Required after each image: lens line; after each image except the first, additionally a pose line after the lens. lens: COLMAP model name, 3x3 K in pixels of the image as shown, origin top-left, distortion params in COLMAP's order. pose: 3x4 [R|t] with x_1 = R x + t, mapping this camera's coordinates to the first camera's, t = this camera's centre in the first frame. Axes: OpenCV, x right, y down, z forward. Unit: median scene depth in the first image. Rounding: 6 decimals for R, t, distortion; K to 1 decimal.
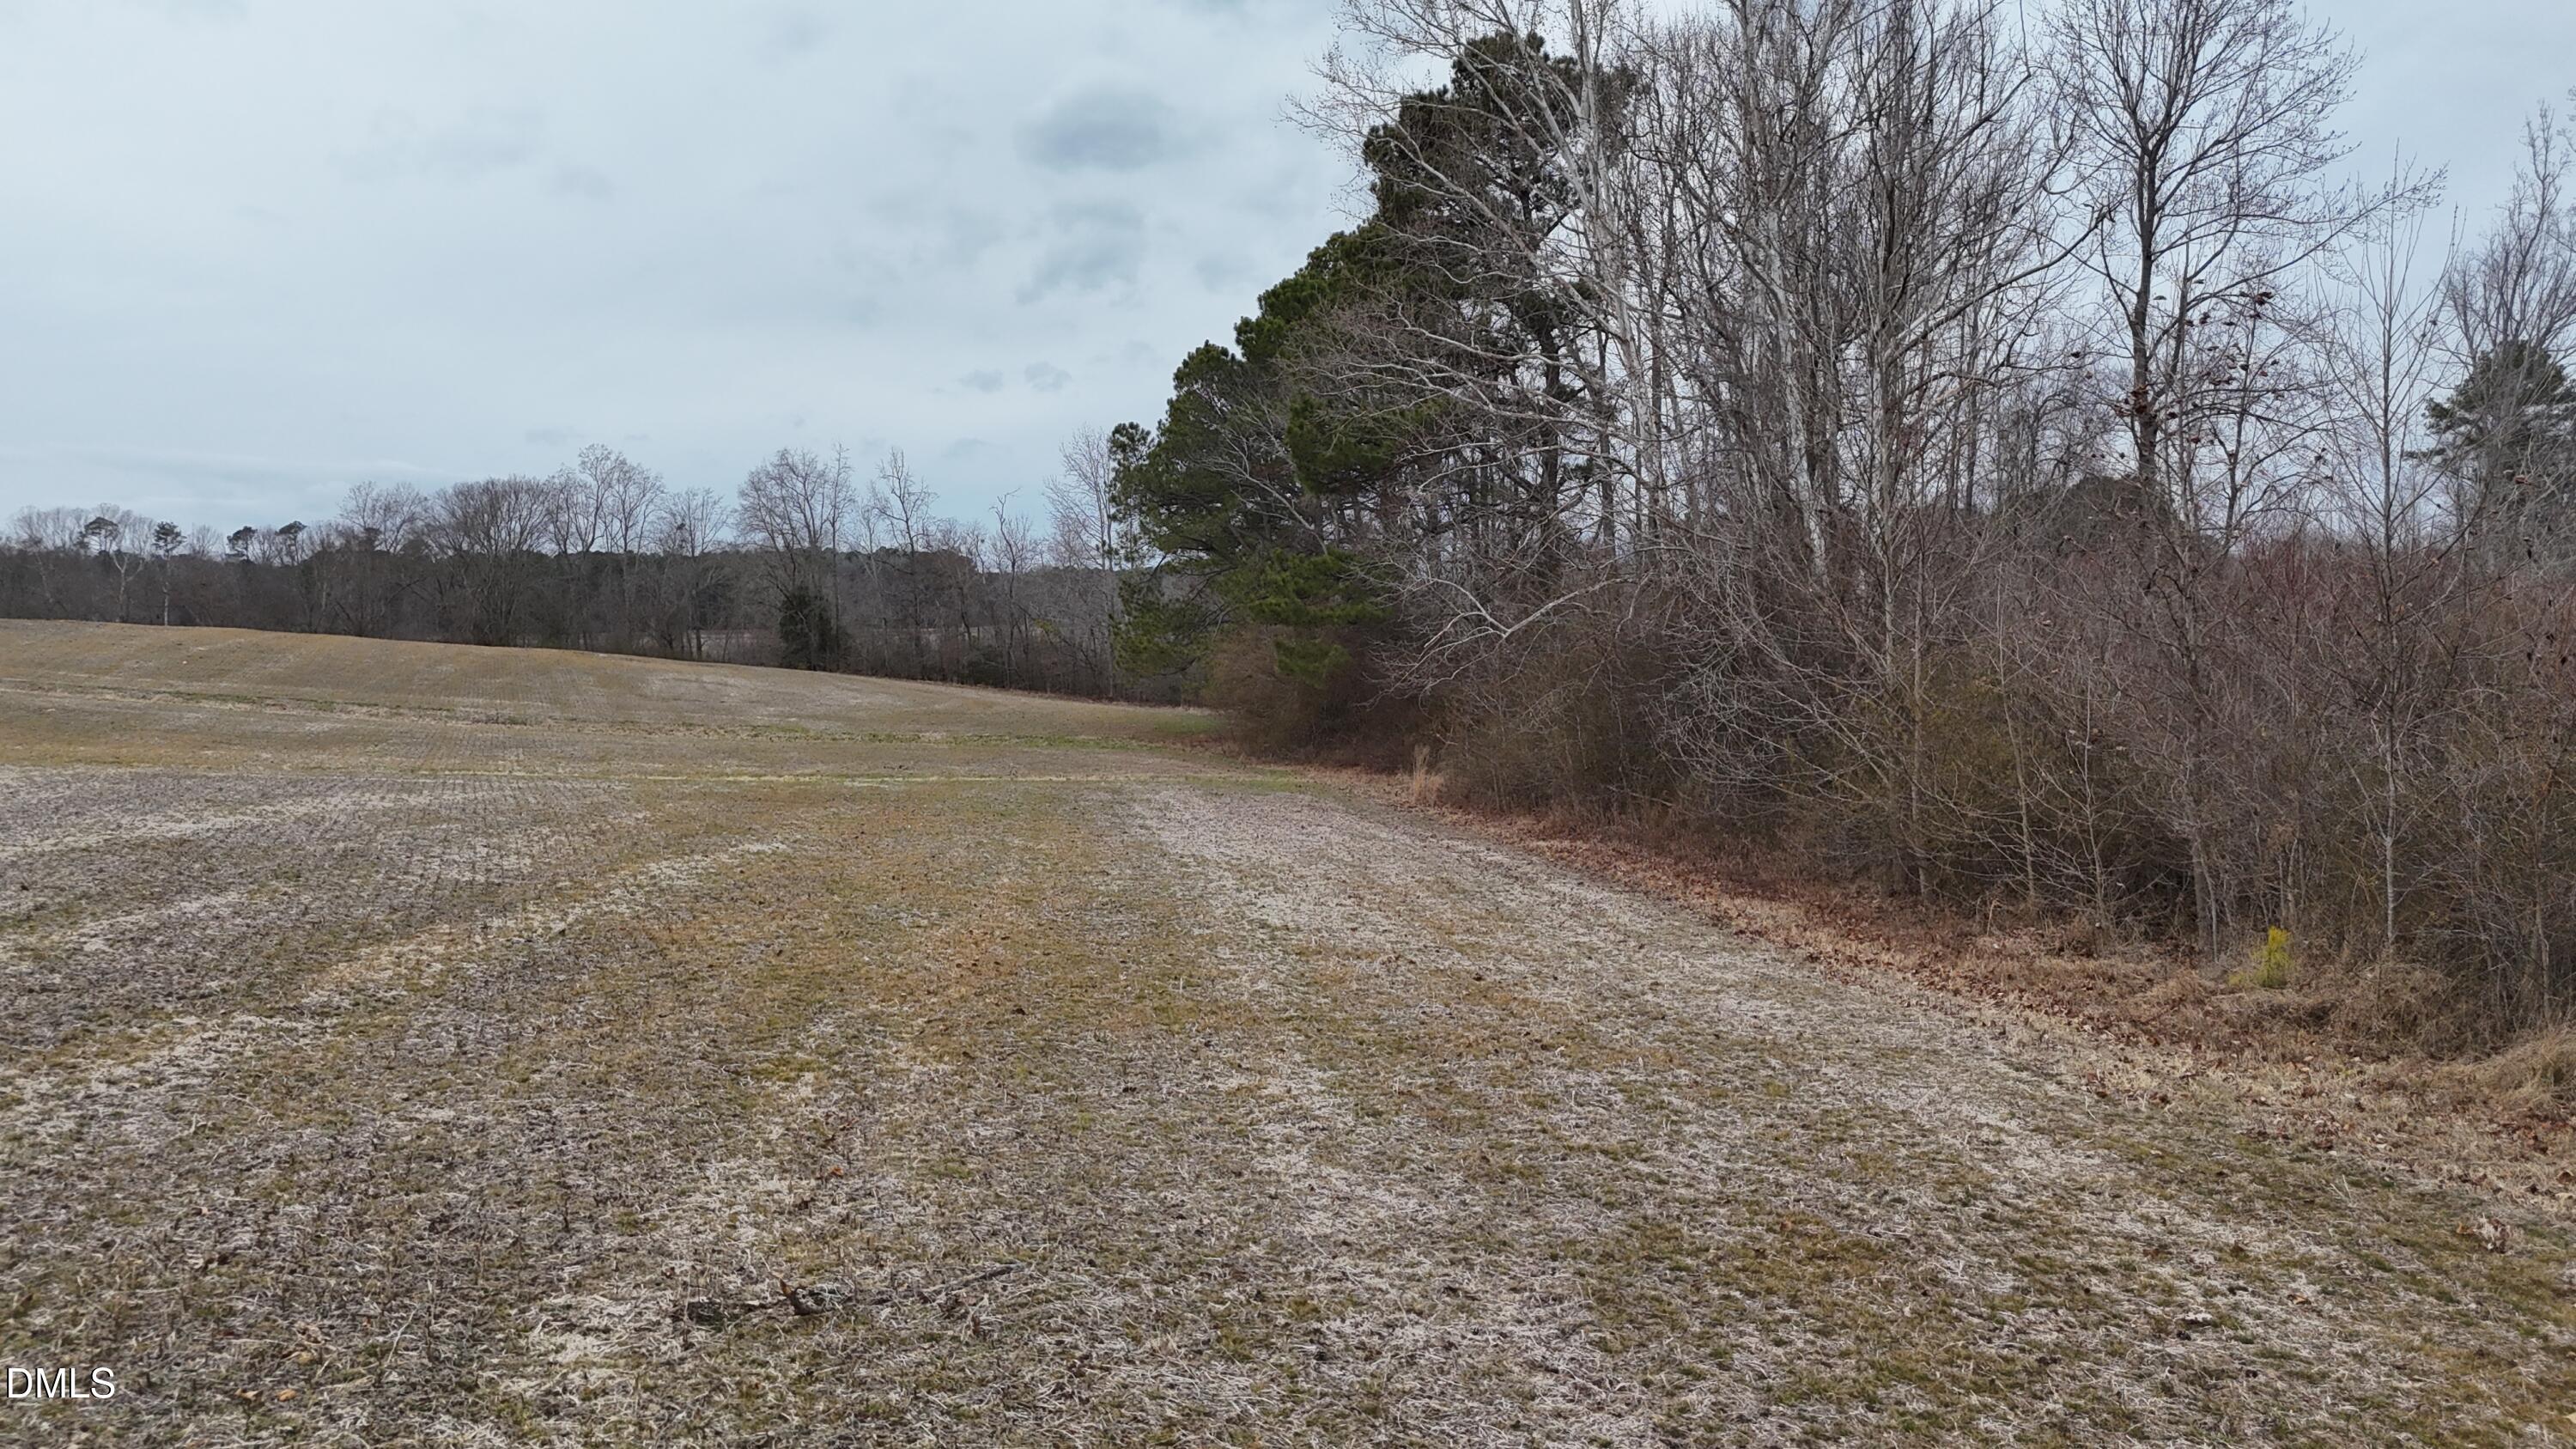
lens RADIAL K [[1892.5, 0, 1291.0], [0, 1892.5, 722.0], [0, 0, 1]] dist [0.067919, -0.056442]
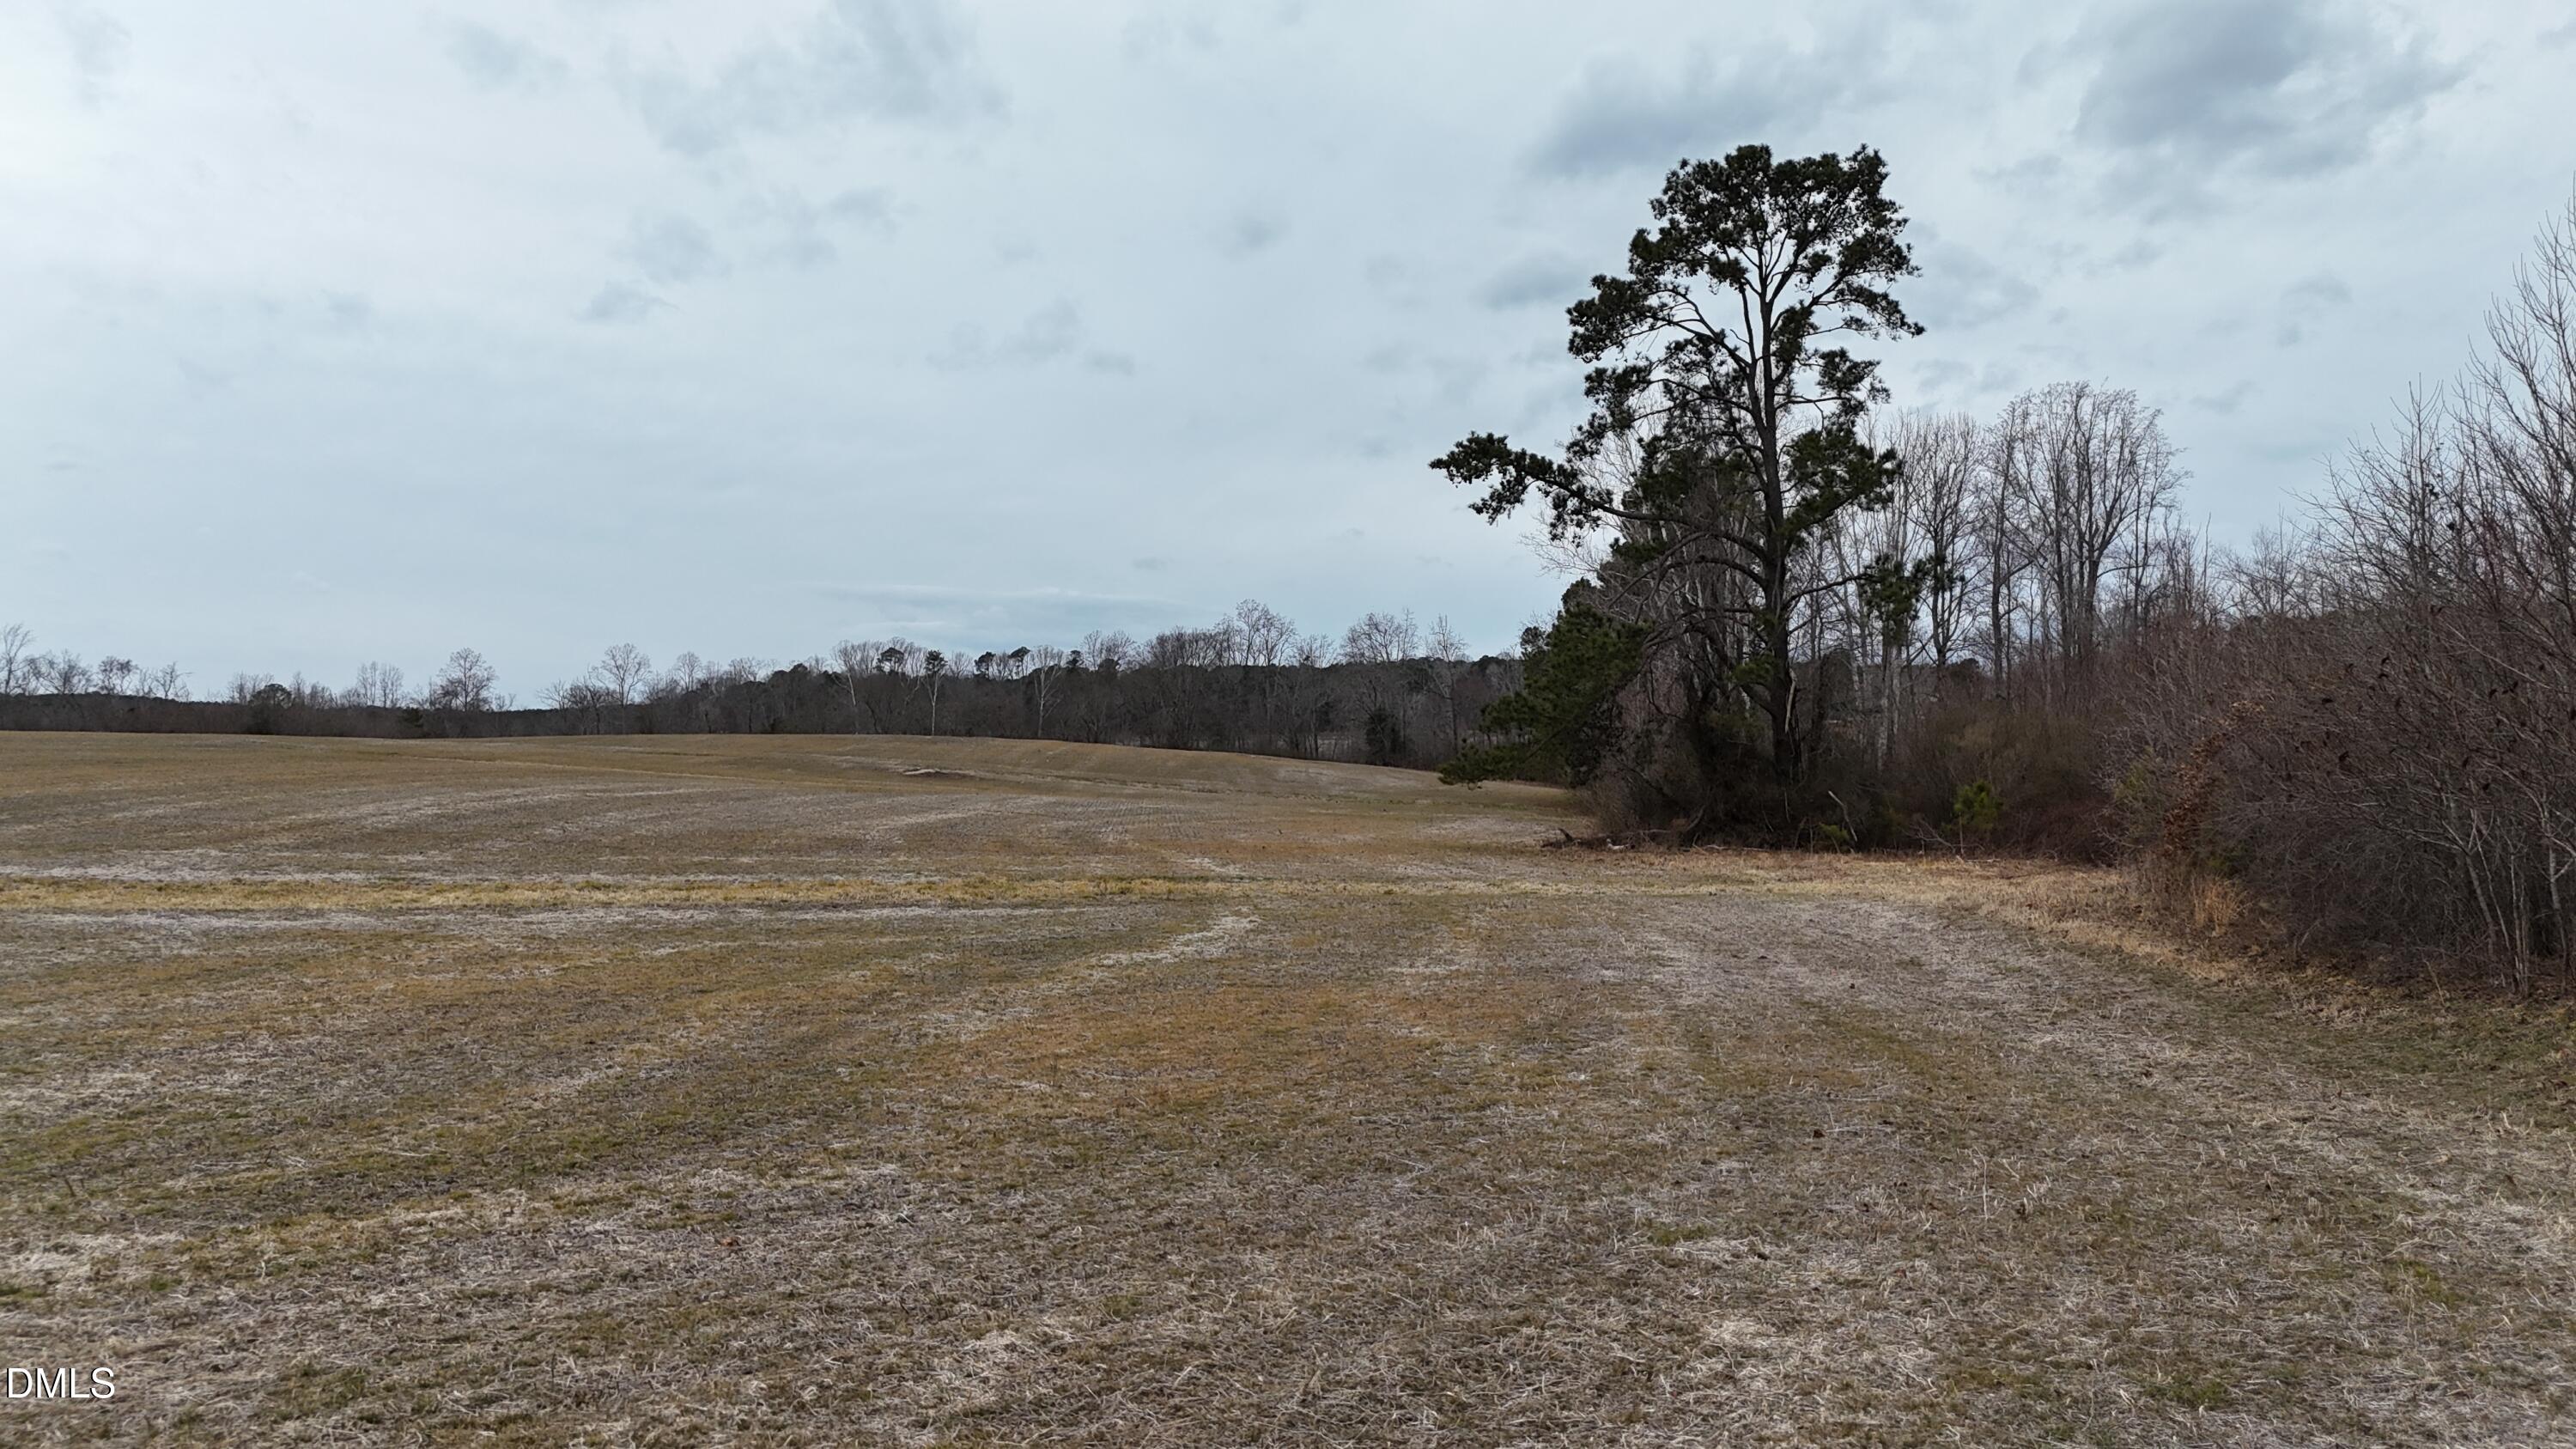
lens RADIAL K [[1881.2, 0, 1291.2], [0, 1881.2, 739.4], [0, 0, 1]] dist [0.074373, -0.068824]
pose [[0.948314, -0.001674, -0.317328, 0.143828], [-0.011729, 0.999118, -0.040322, 0.011877], [0.317116, 0.041960, 0.947458, -0.409607]]
